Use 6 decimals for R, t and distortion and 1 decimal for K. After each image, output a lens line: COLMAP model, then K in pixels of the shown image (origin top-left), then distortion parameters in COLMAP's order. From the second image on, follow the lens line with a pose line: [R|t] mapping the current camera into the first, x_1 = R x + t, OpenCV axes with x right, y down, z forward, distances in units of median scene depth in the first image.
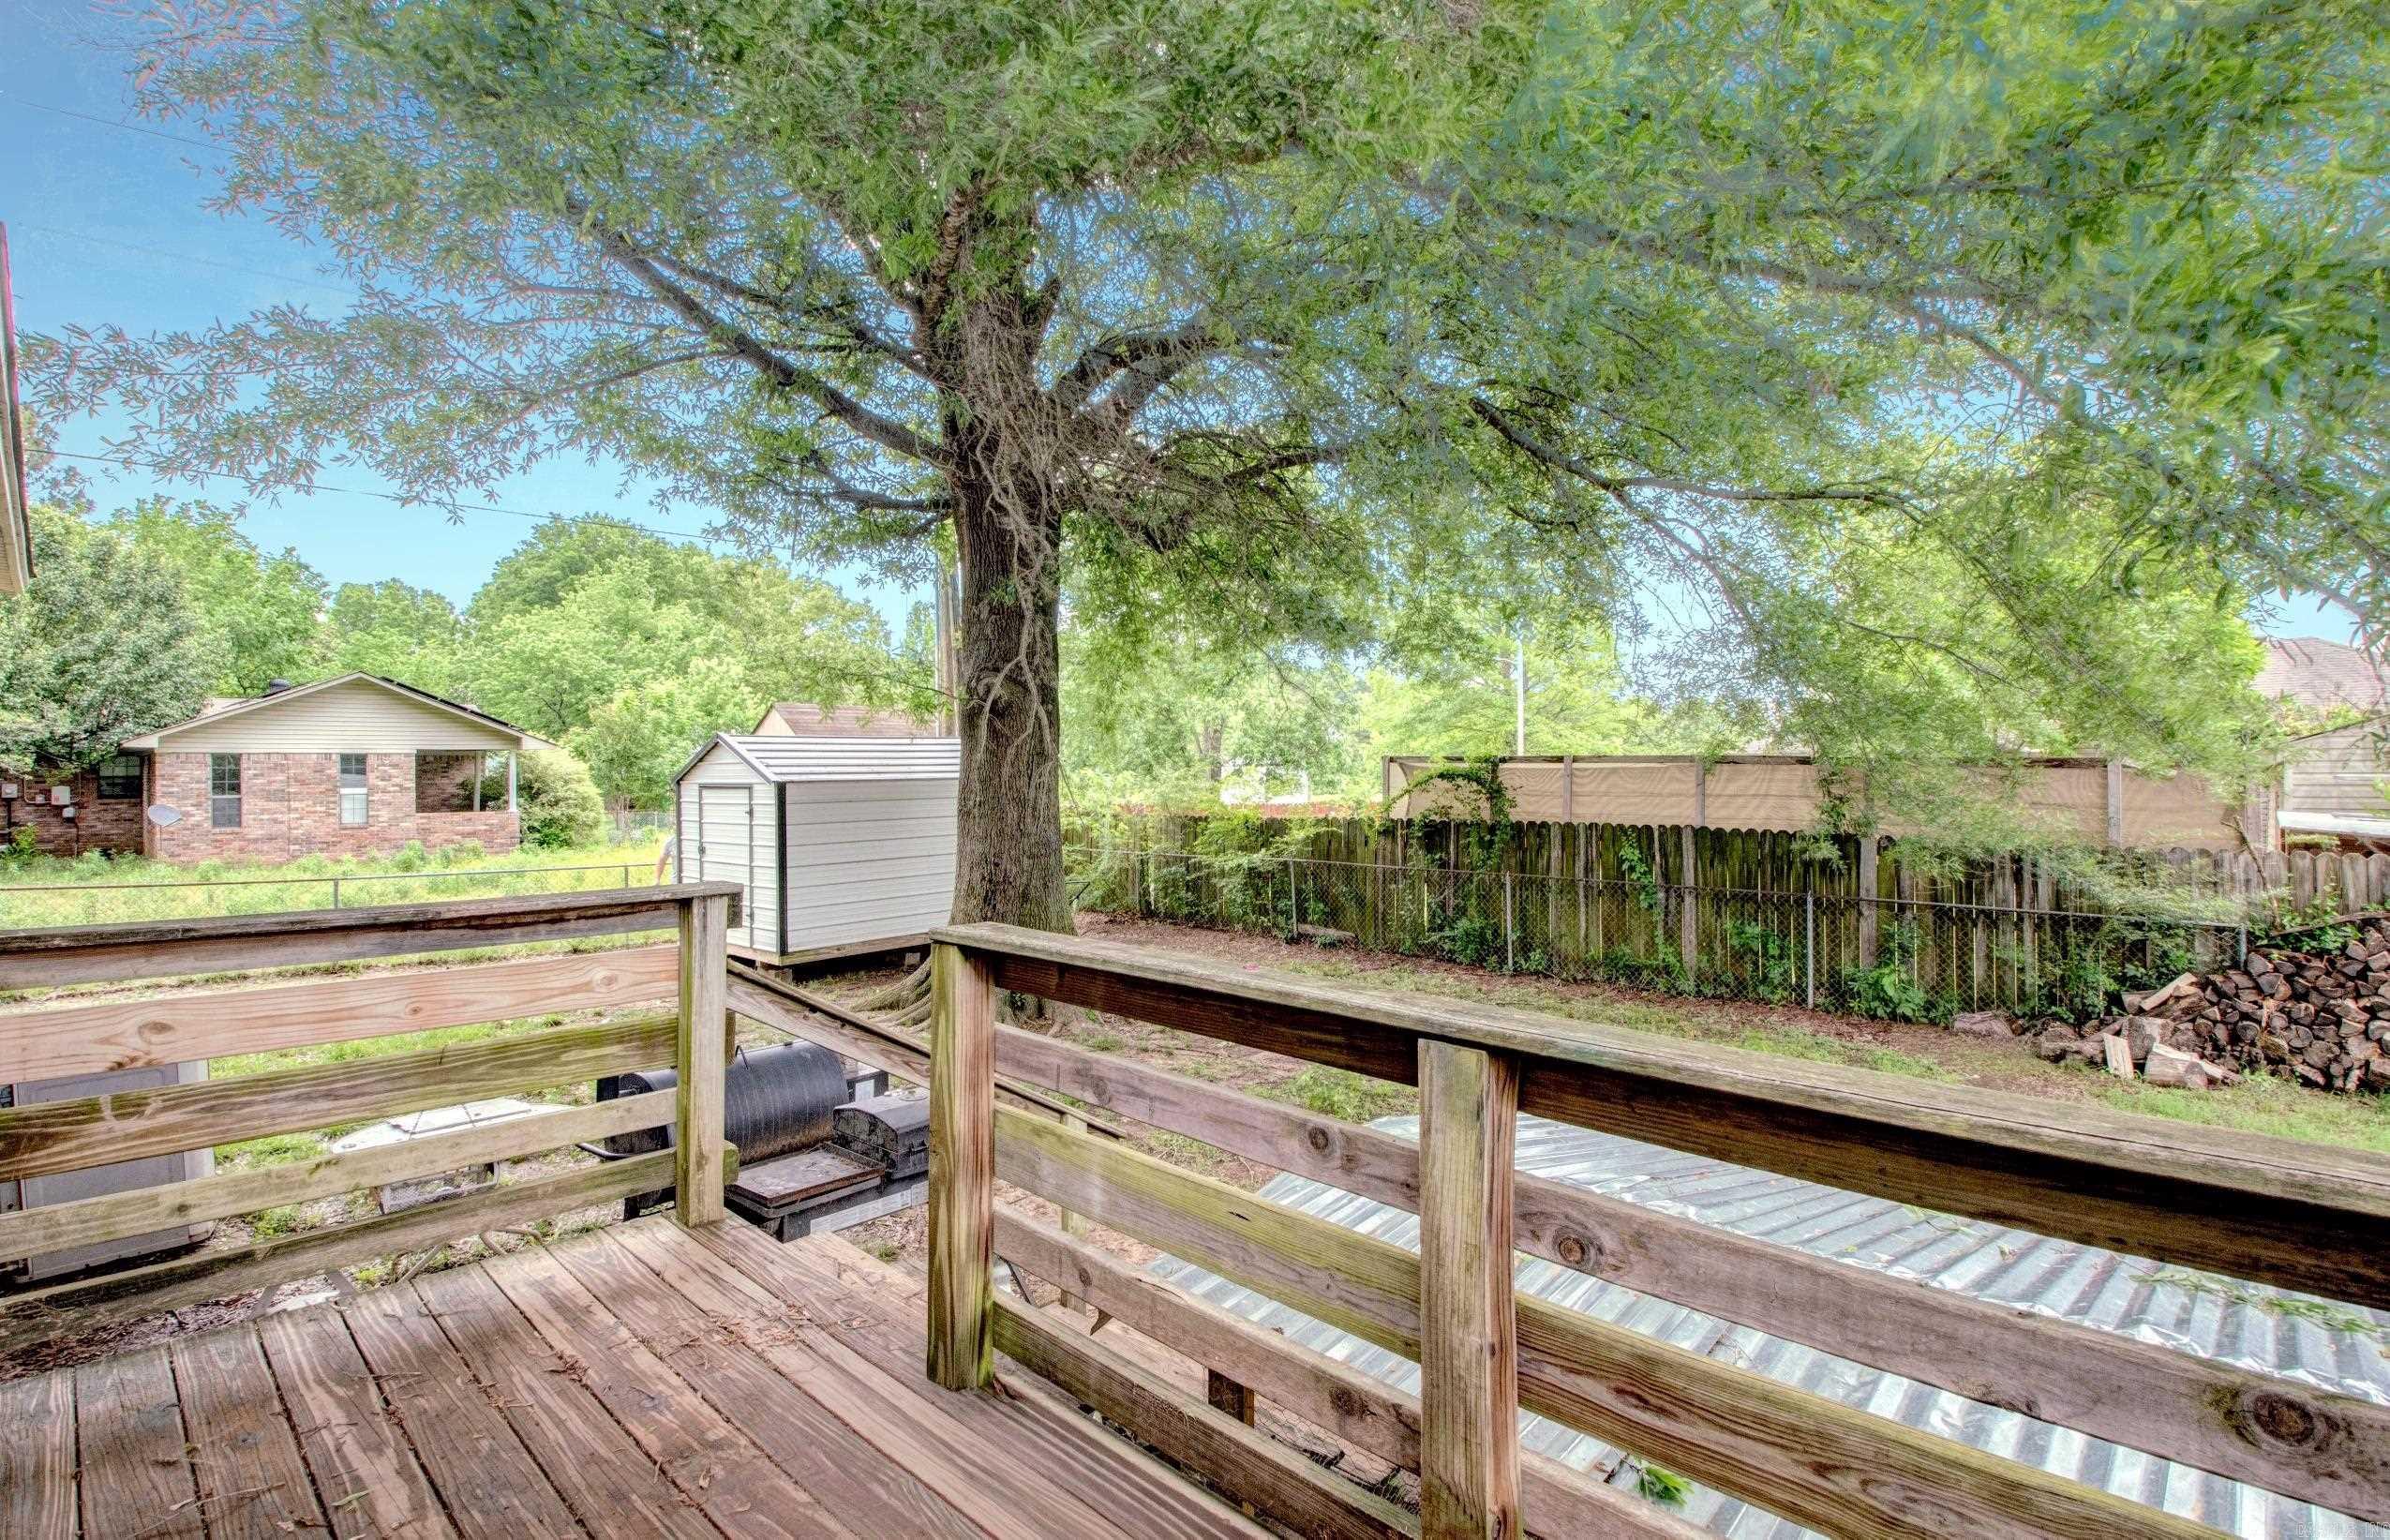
lens RADIAL K [[1121.7, 0, 1175.7], [0, 1121.7, 760.0], [0, 0, 1]] dist [0.004137, -0.019260]
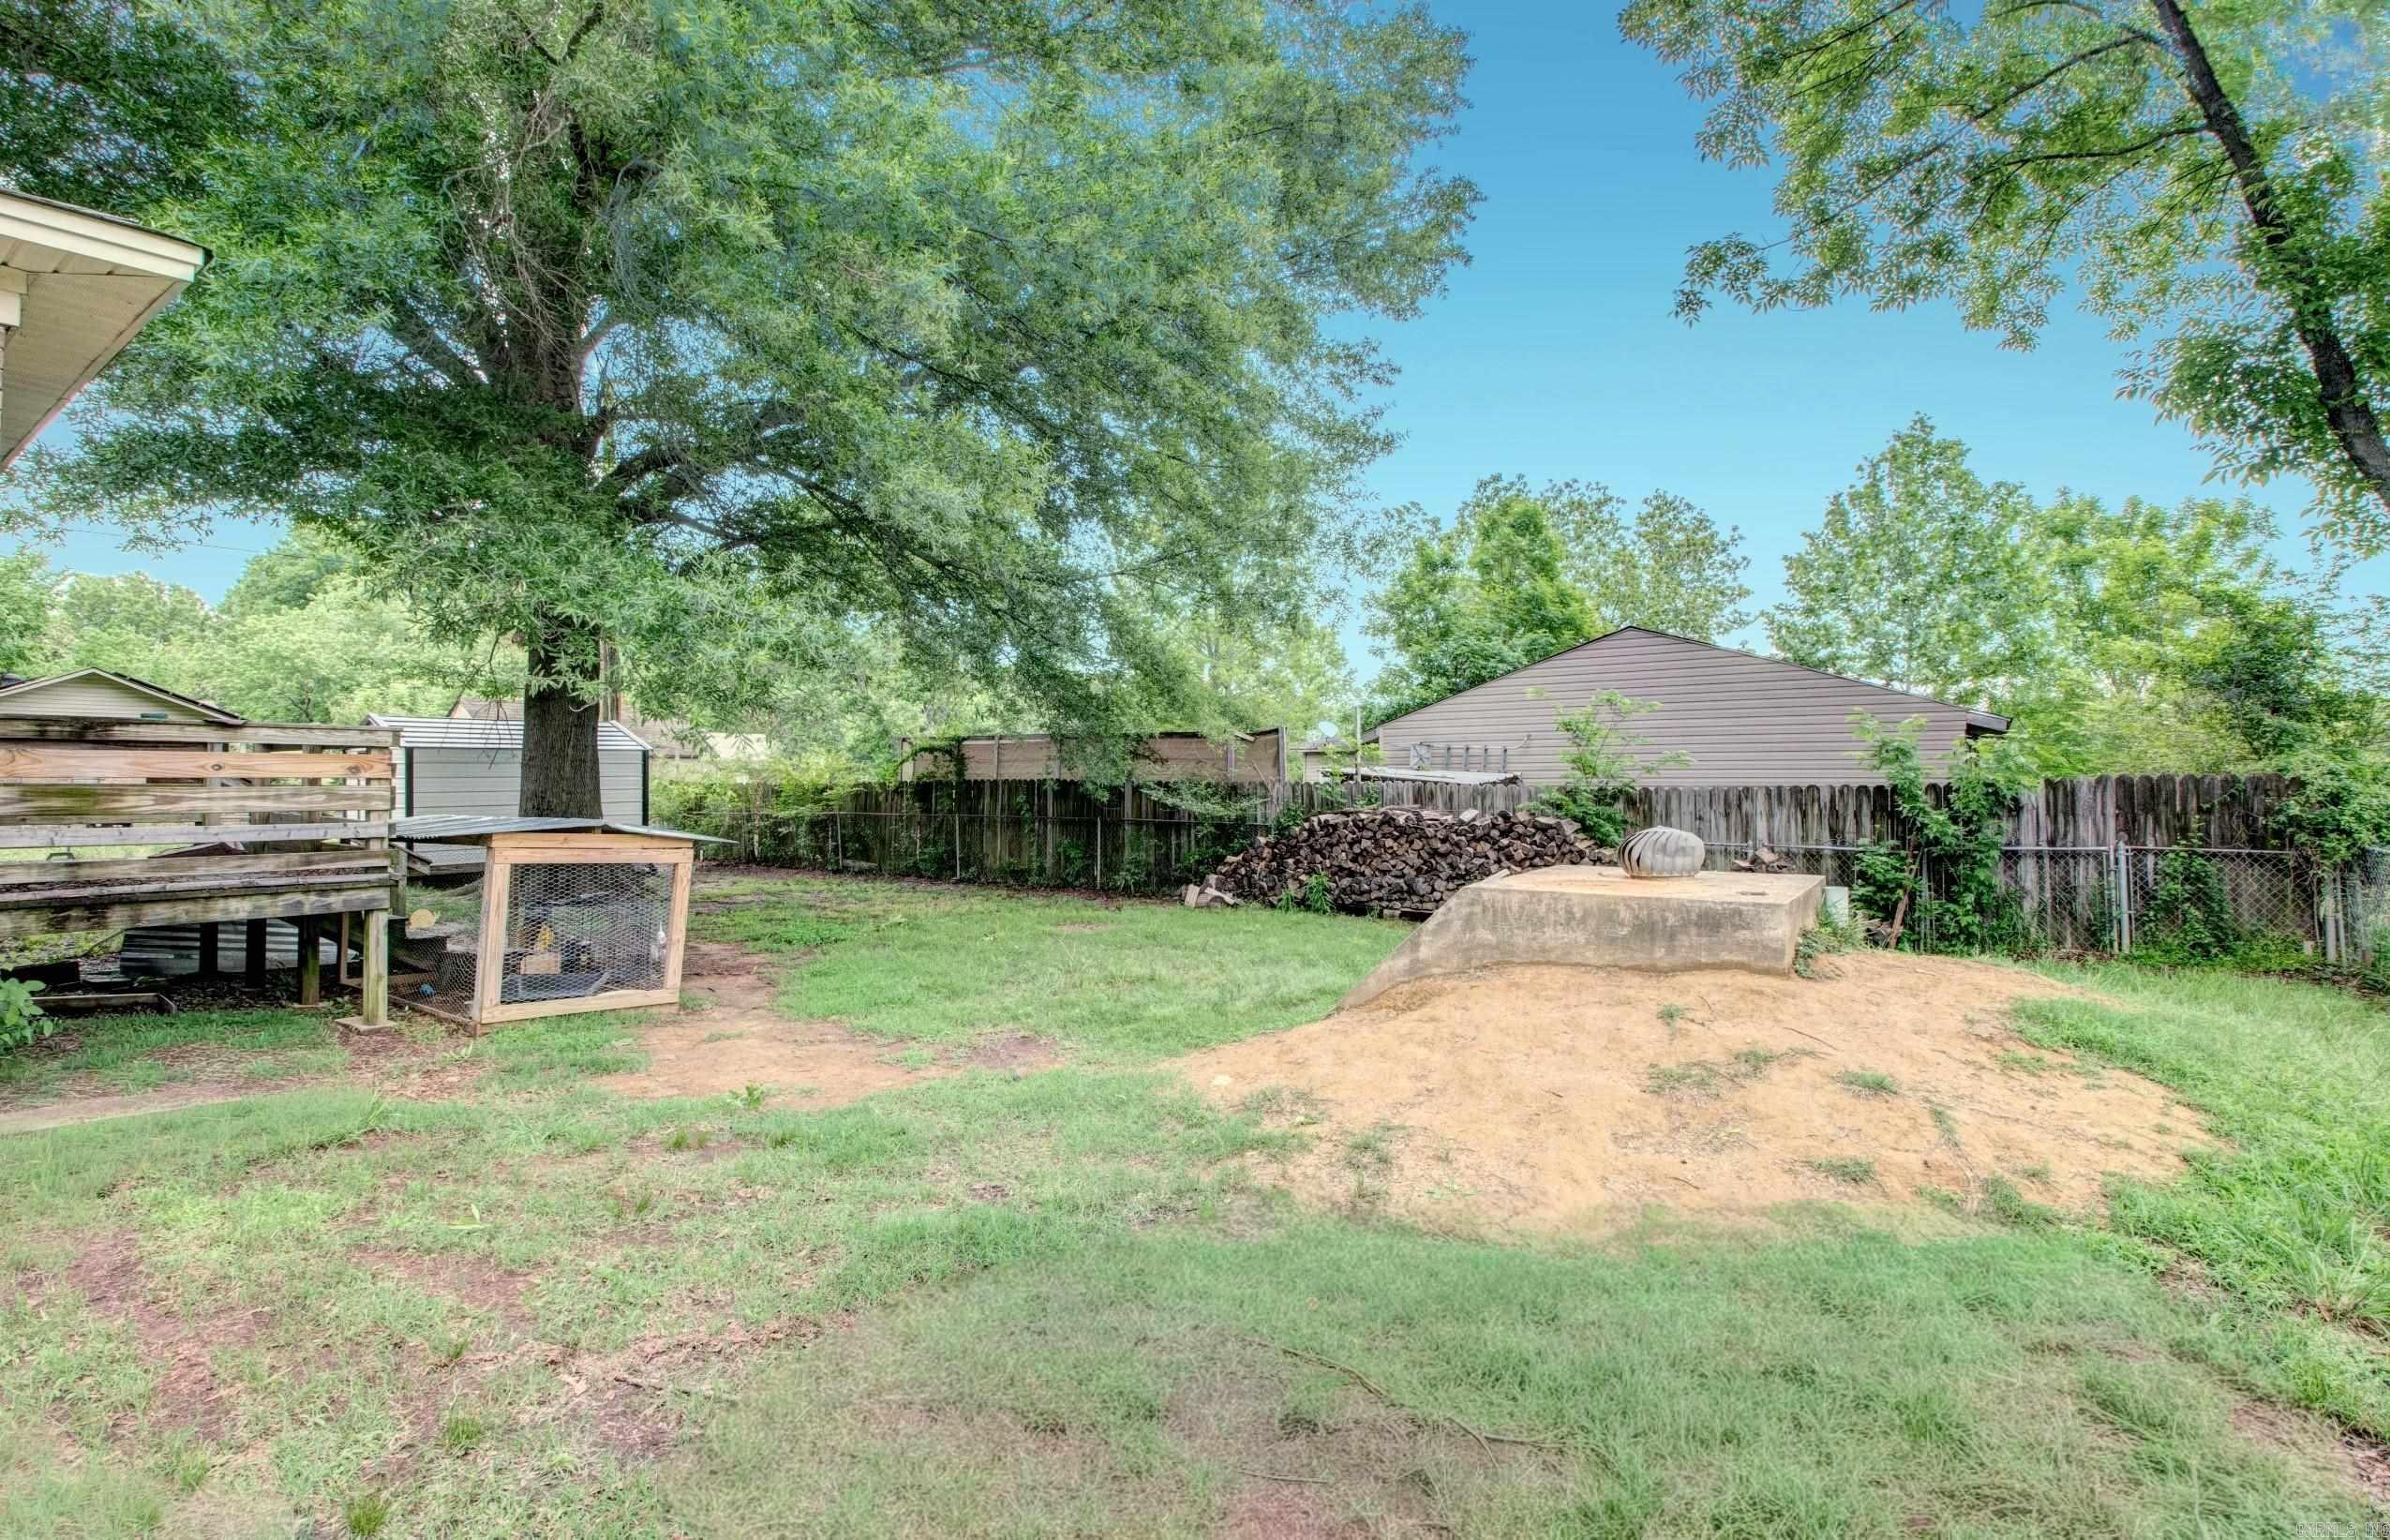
lens RADIAL K [[1121.7, 0, 1175.7], [0, 1121.7, 760.0], [0, 0, 1]] dist [0.004137, -0.019260]
pose [[0.989801, 0.004857, 0.142371, 0.229097], [-0.003381, 0.999938, -0.010603, 0.027117], [-0.142414, 0.010014, 0.989757, -0.304825]]
